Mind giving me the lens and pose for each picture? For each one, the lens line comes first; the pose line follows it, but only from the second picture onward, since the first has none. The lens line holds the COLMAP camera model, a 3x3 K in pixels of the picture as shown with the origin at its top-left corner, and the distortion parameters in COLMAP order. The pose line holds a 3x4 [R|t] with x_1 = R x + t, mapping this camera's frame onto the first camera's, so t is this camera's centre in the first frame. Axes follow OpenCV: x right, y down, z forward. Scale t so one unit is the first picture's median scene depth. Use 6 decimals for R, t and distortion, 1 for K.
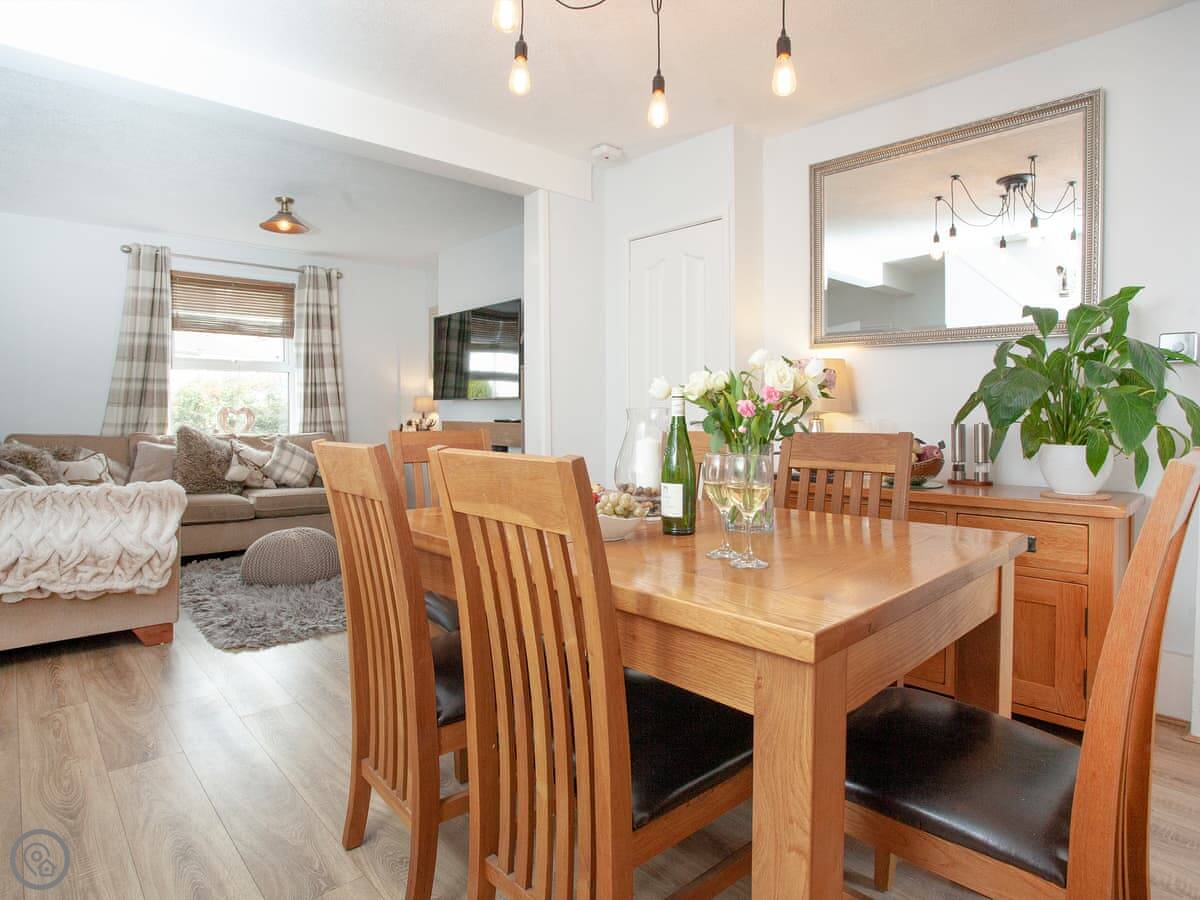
lens RADIAL K [[646.5, 0, 592.9], [0, 646.5, 429.7], [0, 0, 1]] dist [-0.071733, 0.035720]
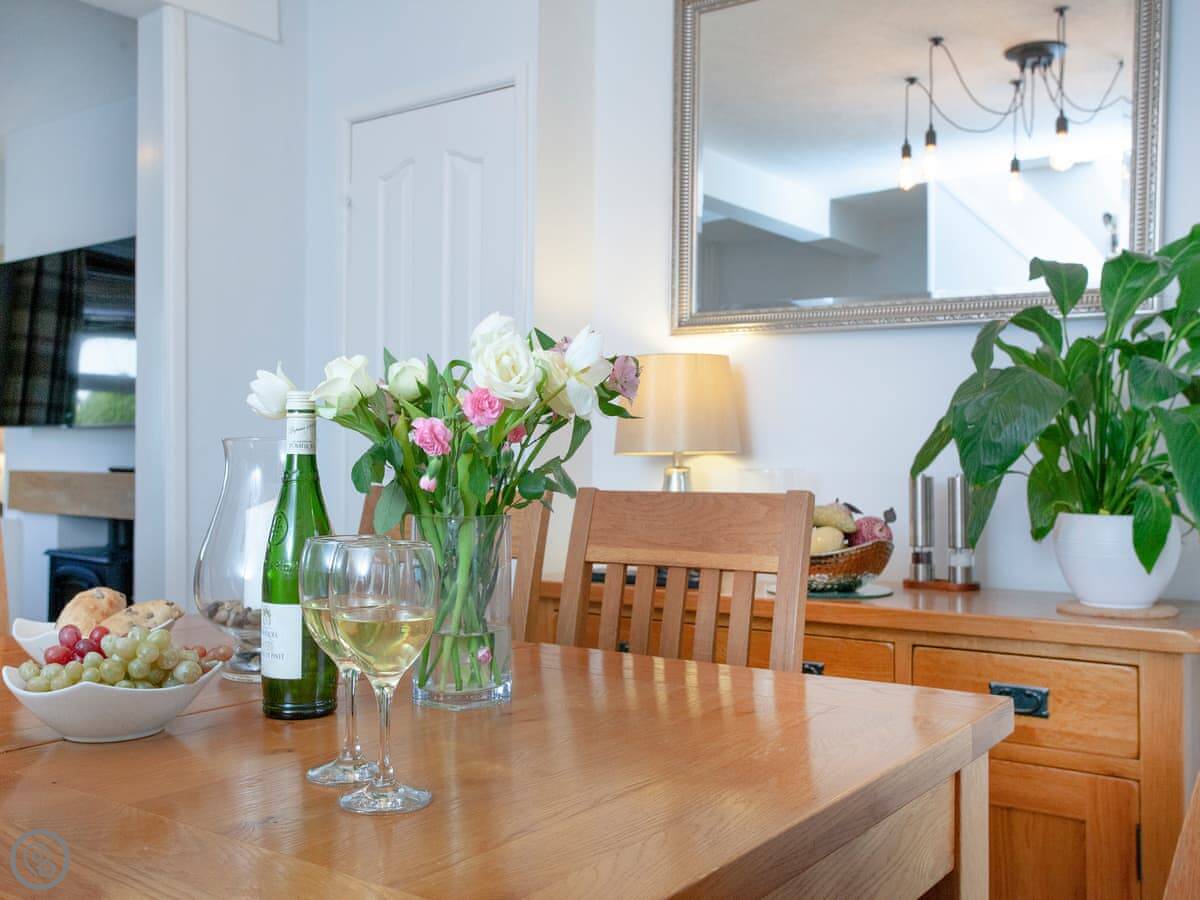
lens RADIAL K [[1157.4, 0, 578.5], [0, 1157.4, 467.9], [0, 0, 1]] dist [-0.000617, 0.011813]
pose [[0.978885, 0.005440, 0.204341, 0.116281], [-0.001911, 0.999846, -0.017460, 0.002080], [-0.204405, 0.016701, 0.978744, 0.123408]]
